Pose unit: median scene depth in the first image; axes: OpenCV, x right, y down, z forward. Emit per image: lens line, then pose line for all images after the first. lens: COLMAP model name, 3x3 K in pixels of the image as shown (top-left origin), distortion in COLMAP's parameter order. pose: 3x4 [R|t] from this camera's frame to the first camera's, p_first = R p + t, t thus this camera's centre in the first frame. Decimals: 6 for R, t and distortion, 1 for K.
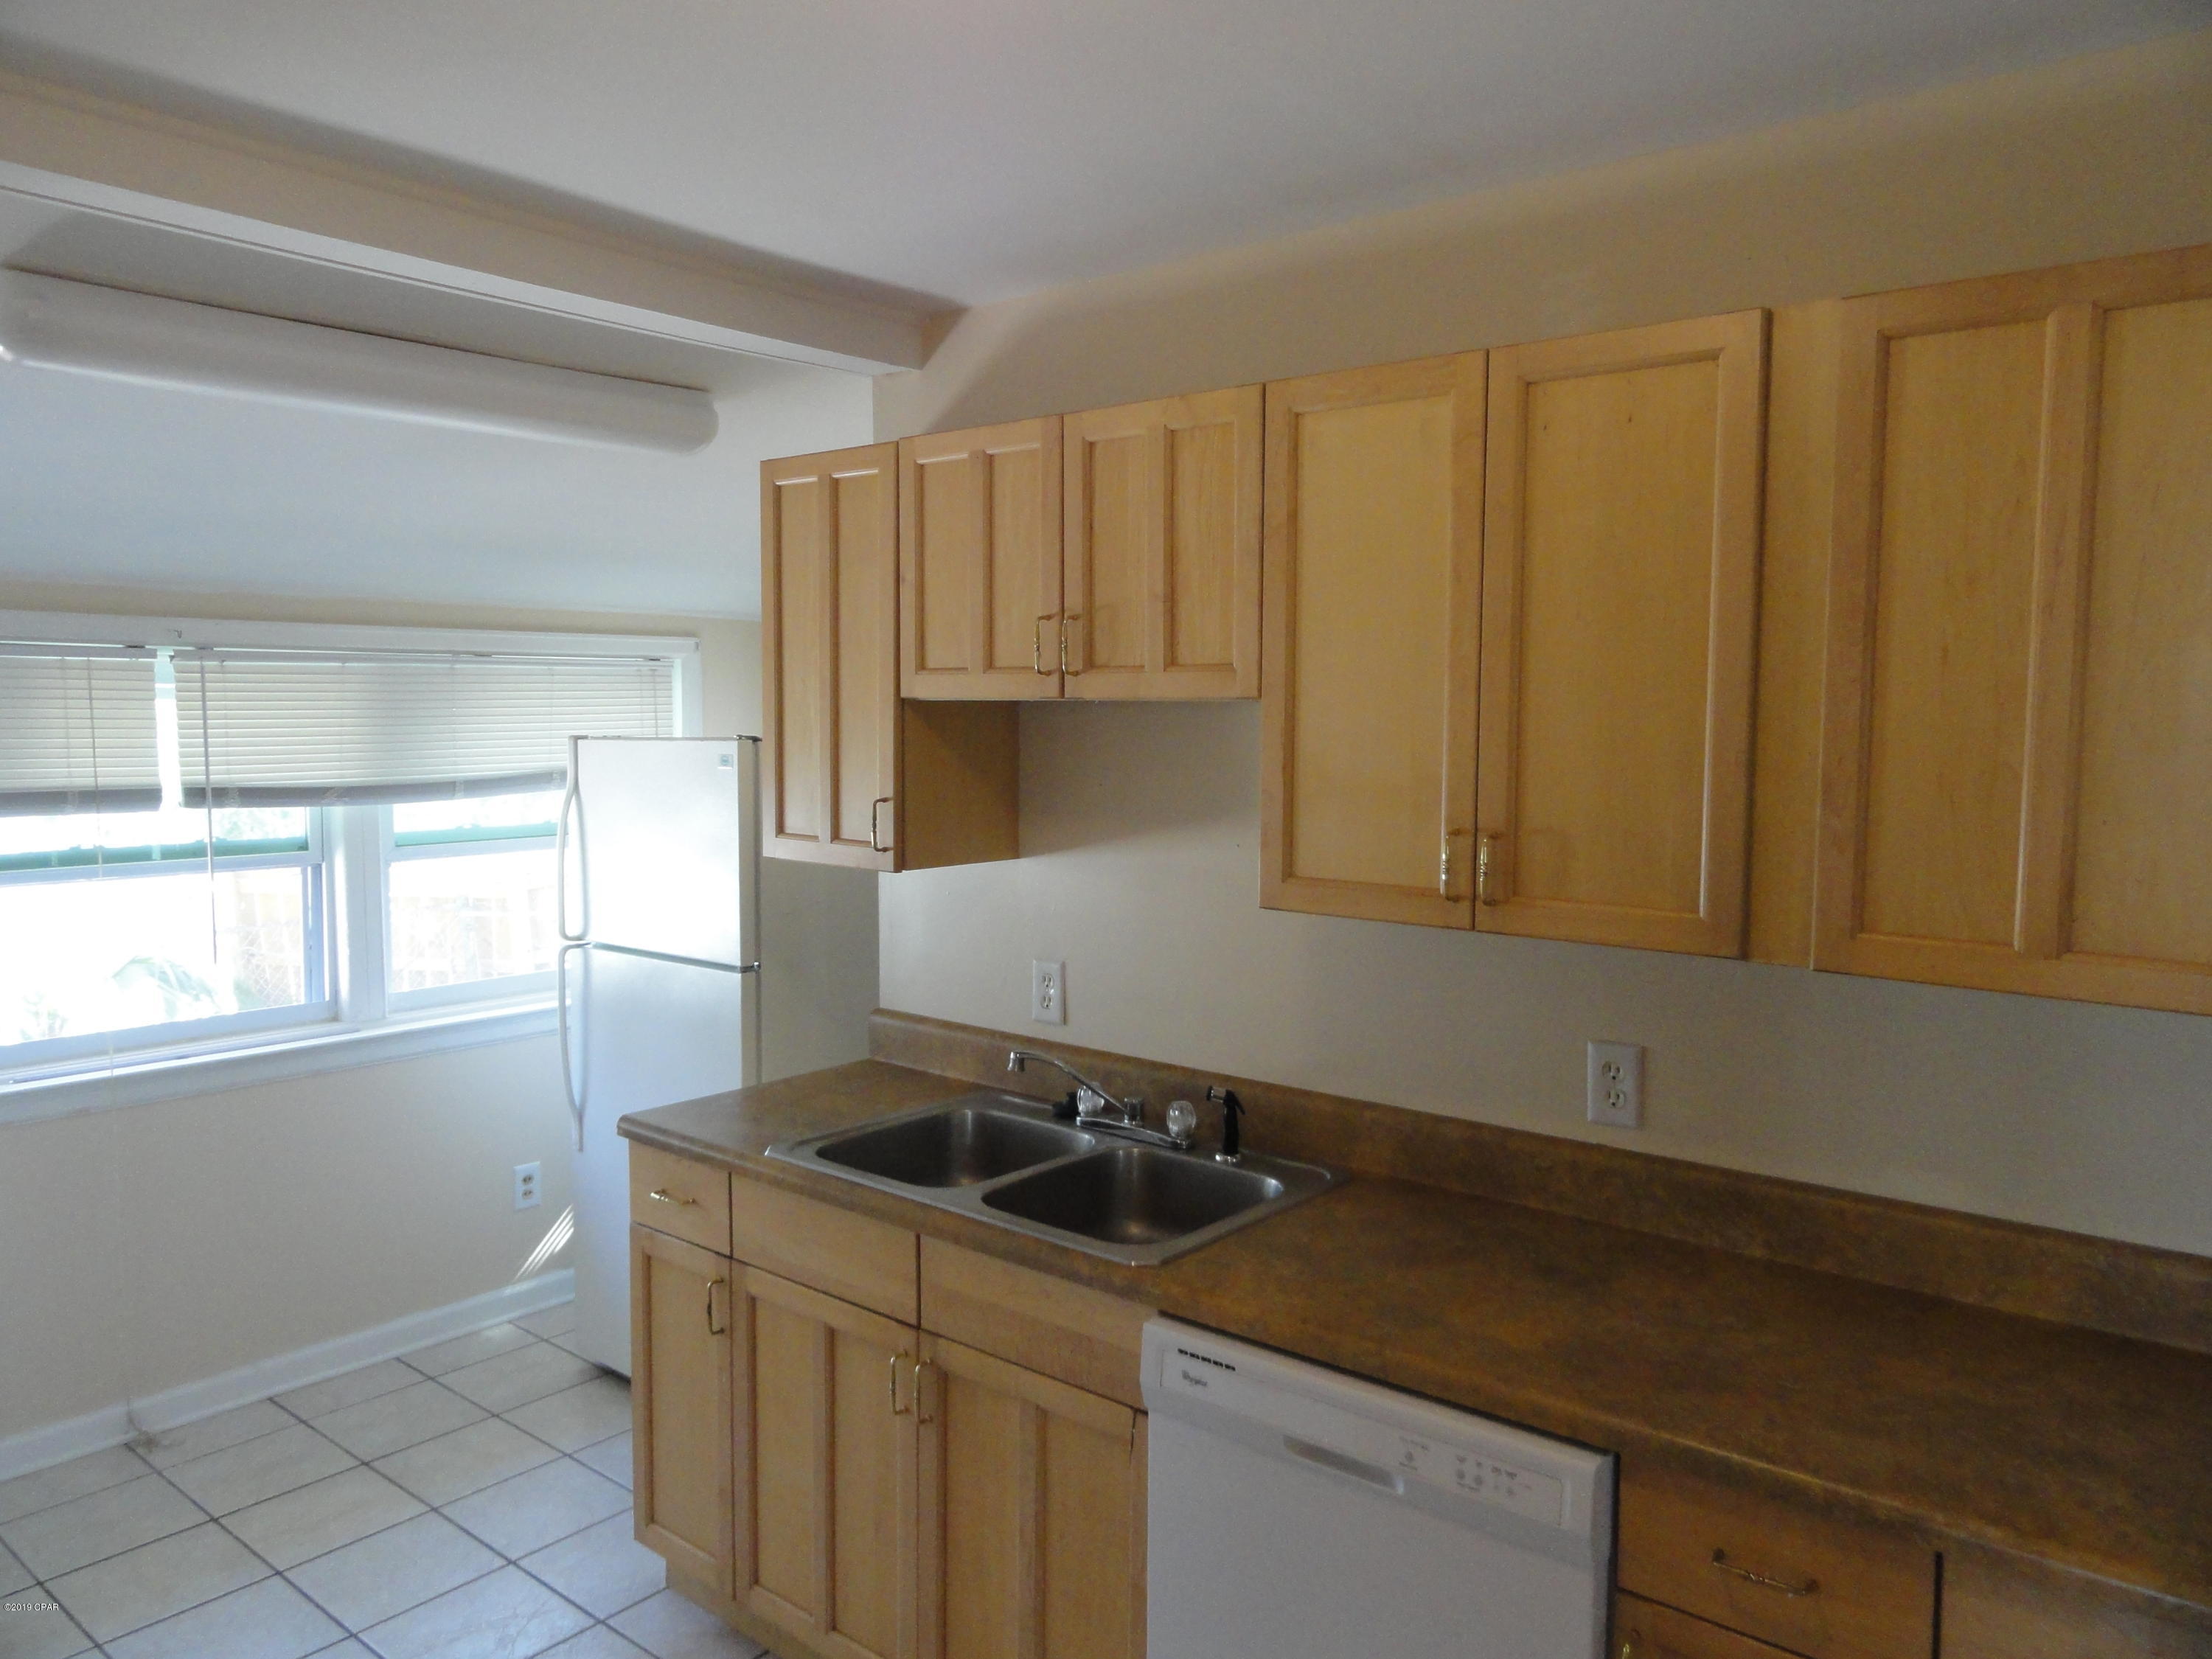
lens RADIAL K [[1551.8, 0, 1106.3], [0, 1551.8, 820.7], [0, 0, 1]] dist [0.003140, 0.004739]
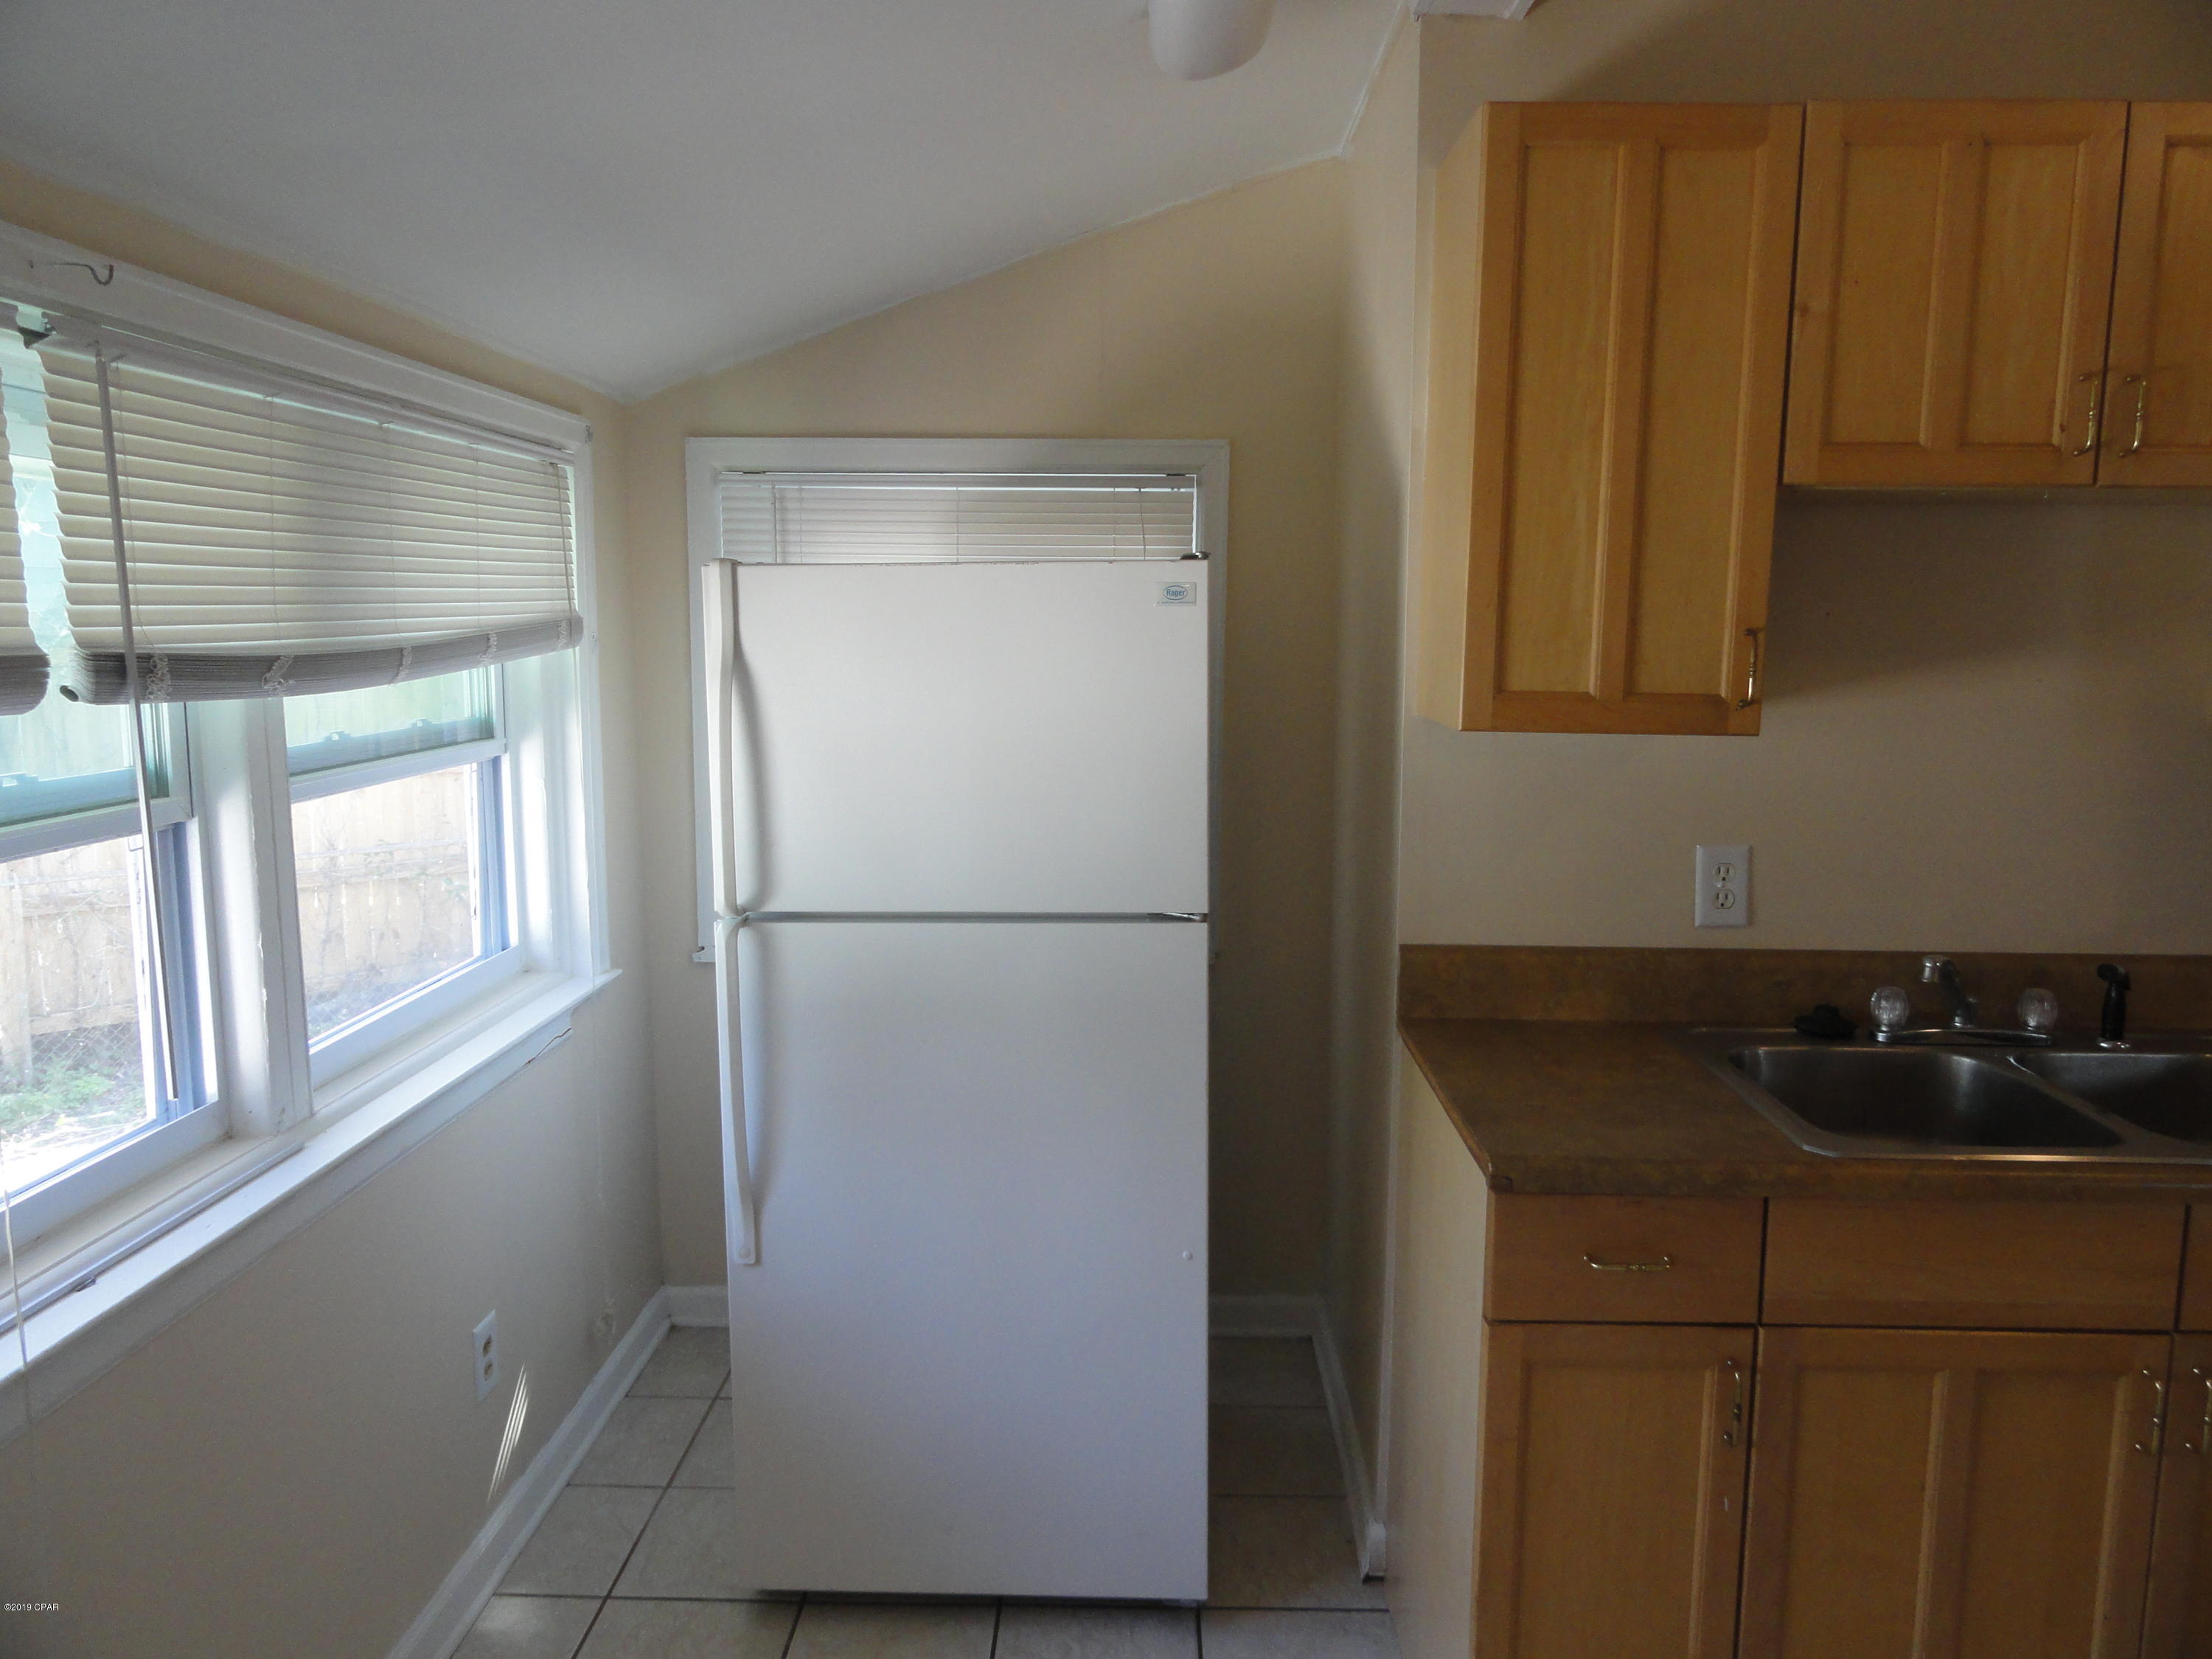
lens RADIAL K [[1551.8, 0, 1106.3], [0, 1551.8, 820.7], [0, 0, 1]] dist [0.003140, 0.004739]
pose [[0.783374, -0.084032, 0.615844, -0.639020], [0.044140, 0.995838, 0.079734, 0.002124], [-0.619981, -0.035278, 0.783823, 0.498296]]
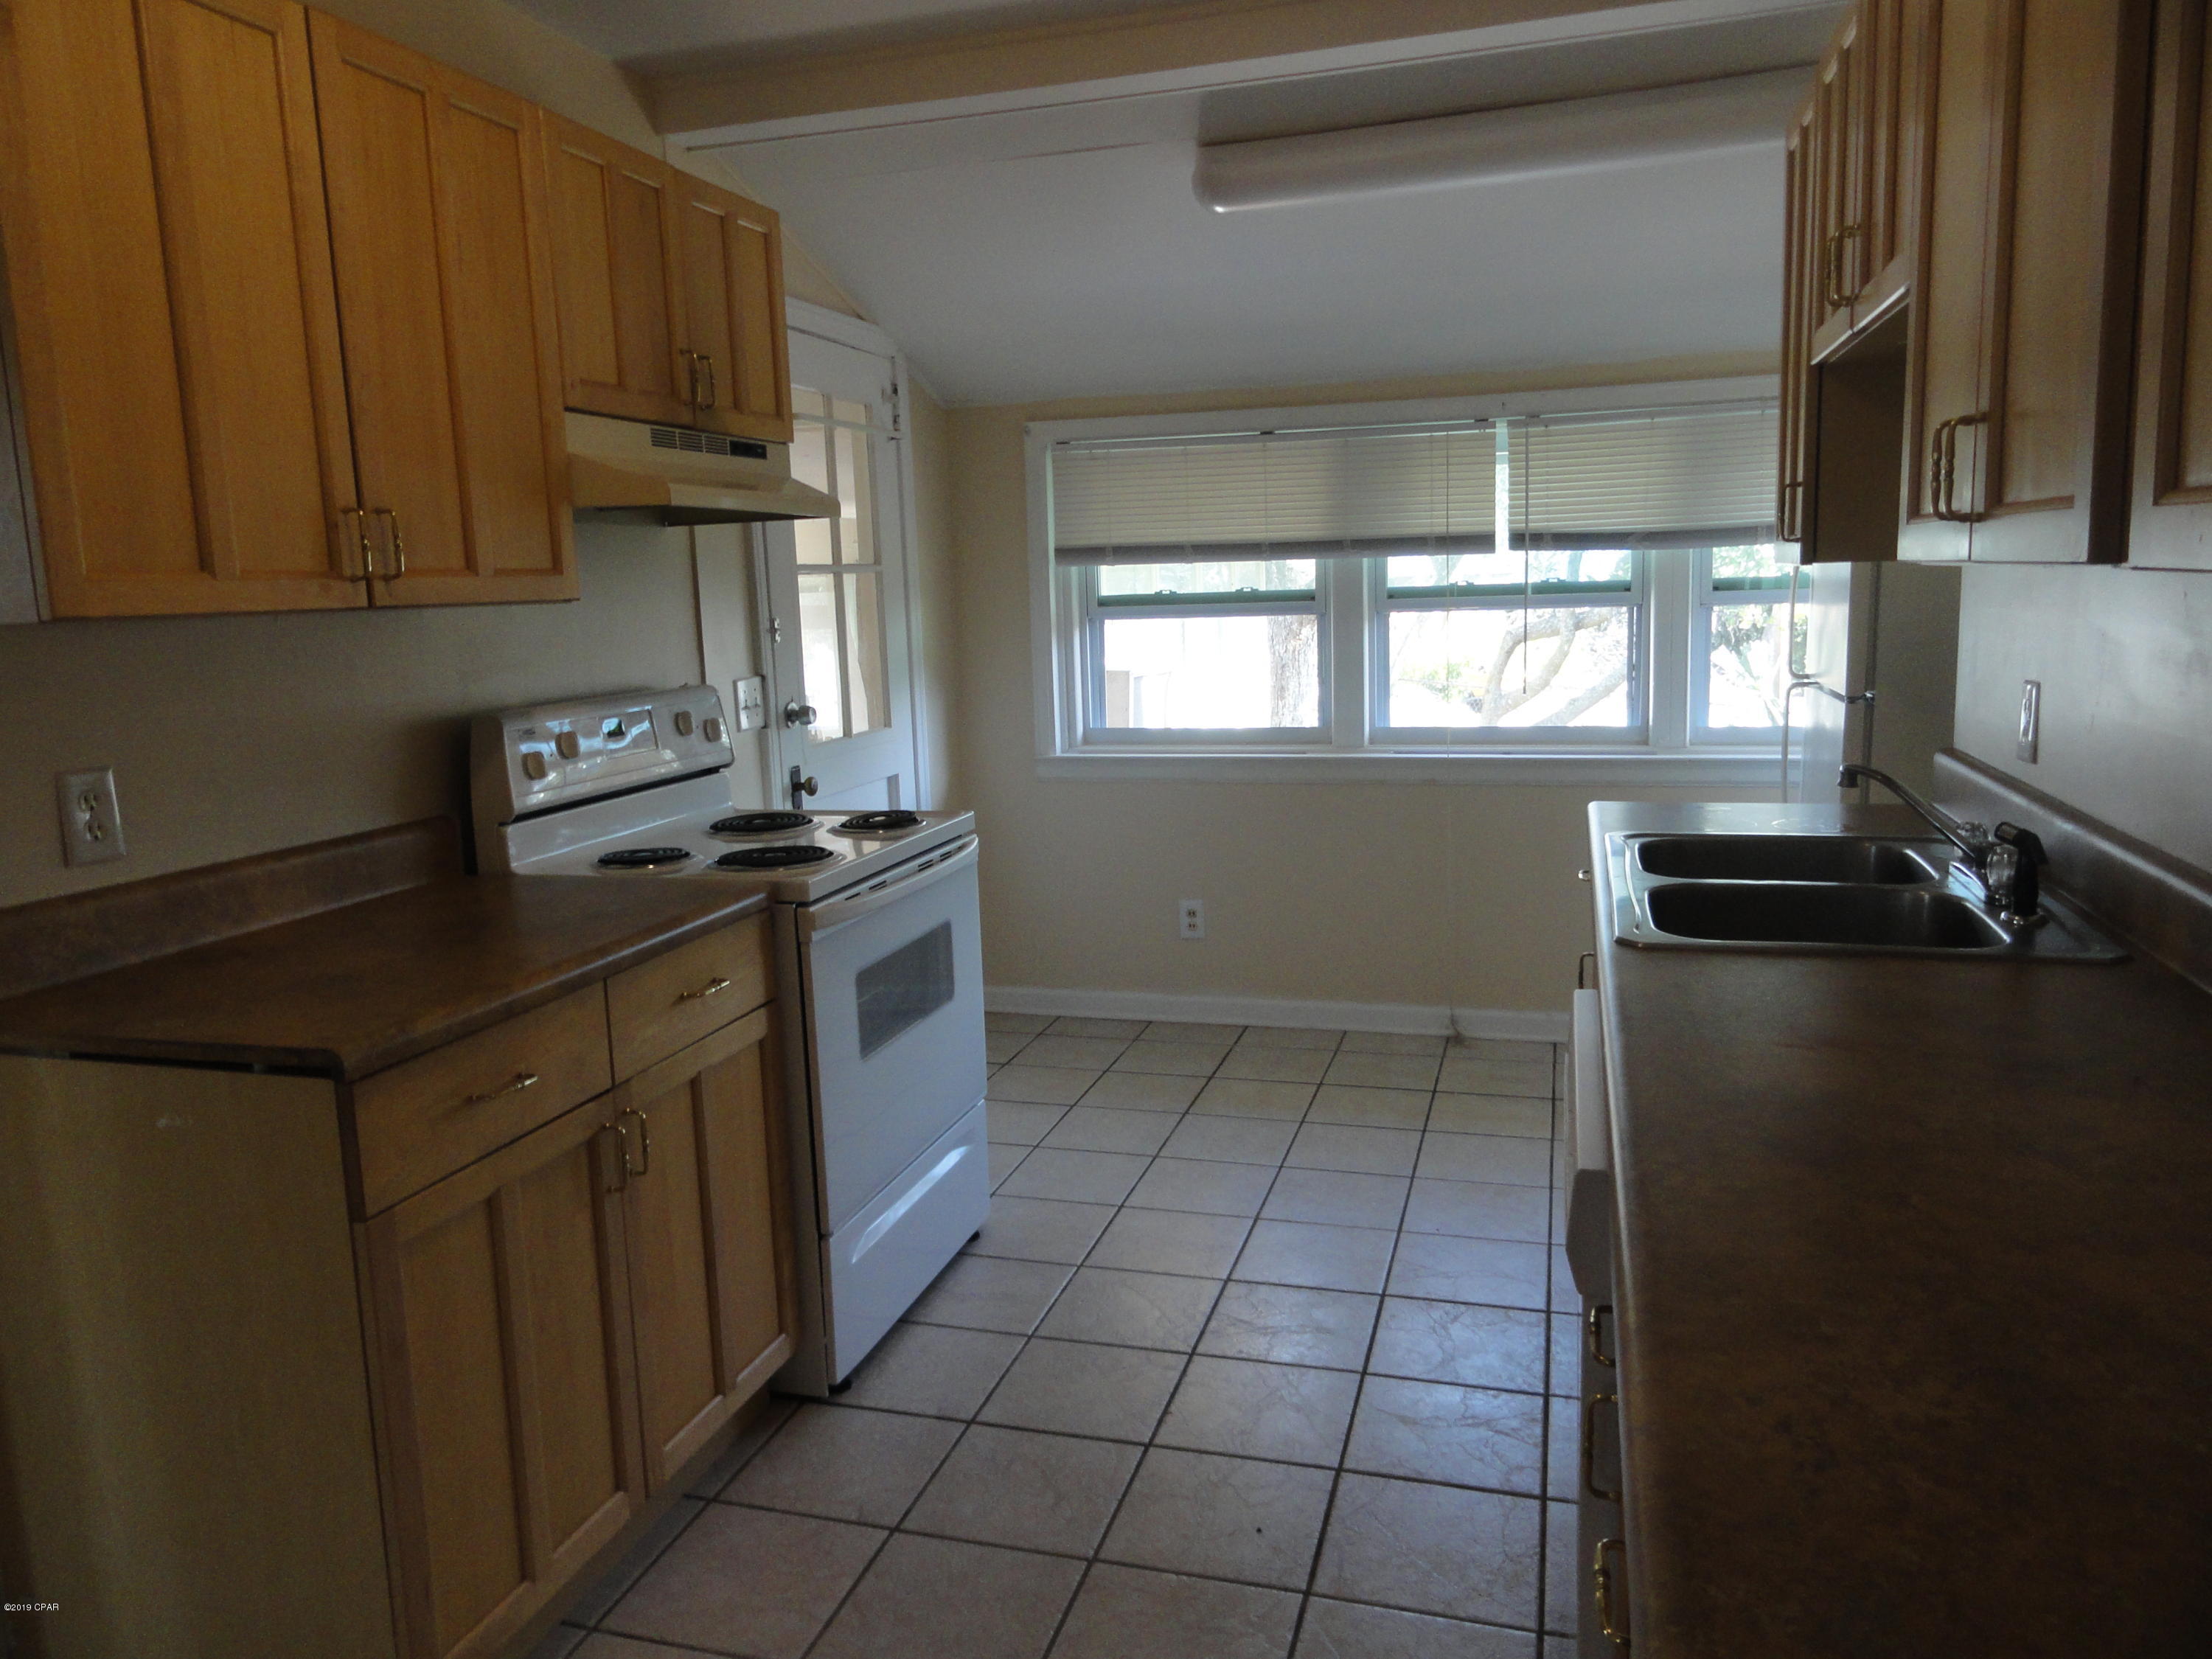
lens RADIAL K [[1551.8, 0, 1106.3], [0, 1551.8, 820.7], [0, 0, 1]] dist [0.003140, 0.004739]
pose [[0.393519, 0.123102, -0.911037, 0.433000], [-0.030290, 0.992192, 0.120984, 0.065677], [0.918817, -0.020014, 0.394175, 0.212967]]
